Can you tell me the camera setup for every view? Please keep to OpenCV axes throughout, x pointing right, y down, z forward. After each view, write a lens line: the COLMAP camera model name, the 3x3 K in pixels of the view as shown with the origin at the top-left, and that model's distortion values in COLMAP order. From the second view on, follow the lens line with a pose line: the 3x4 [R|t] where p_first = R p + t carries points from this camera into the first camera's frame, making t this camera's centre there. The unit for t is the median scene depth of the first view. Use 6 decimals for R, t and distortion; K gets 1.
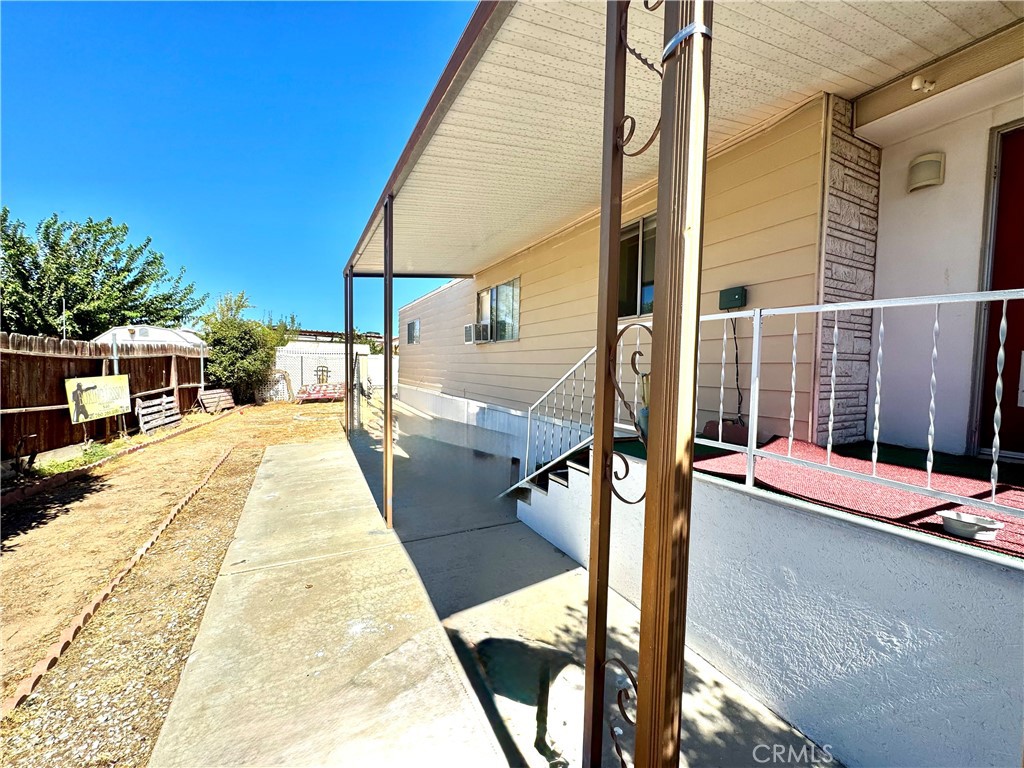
lens RADIAL K [[413.0, 0, 513.0], [0, 413.0, 382.5], [0, 0, 1]] dist [-0.011953, 0.001256]
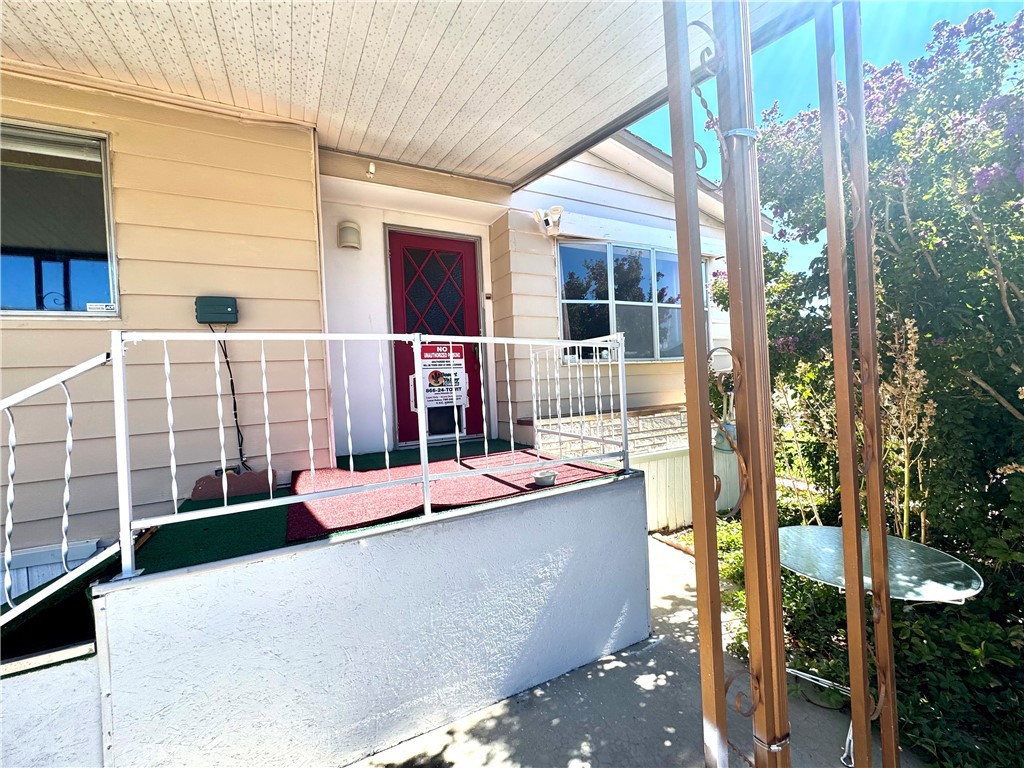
lens RADIAL K [[413.0, 0, 509.1], [0, 413.0, 381.5], [0, 0, 1]] dist [-0.011953, 0.001256]
pose [[-0.011970, -0.019014, 0.999748, -0.220590], [0.090701, 0.995677, 0.020022, -0.035450], [-0.995806, 0.090917, -0.010193, 0.441237]]
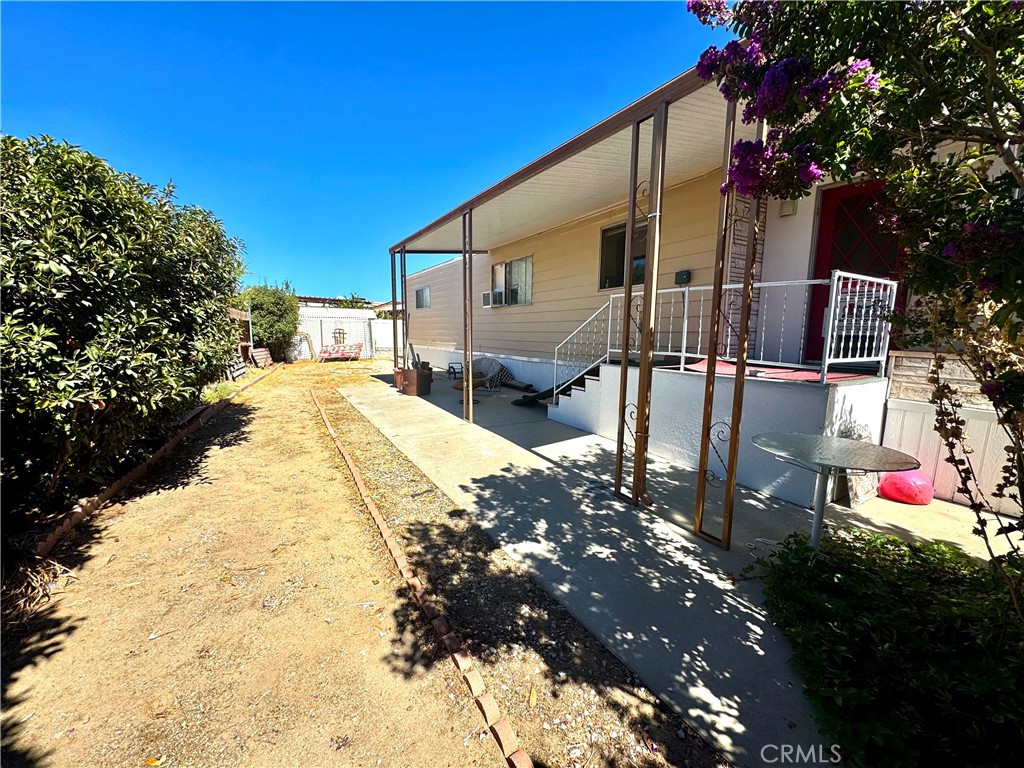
lens RADIAL K [[413.0, 0, 513.7], [0, 413.0, 385.0], [0, 0, 1]] dist [-0.011953, 0.001256]
pose [[0.997810, -0.013829, 0.064683, -0.243203], [0.008188, 0.996204, 0.086666, 0.072761], [-0.065636, -0.085947, 0.994135, -0.601824]]
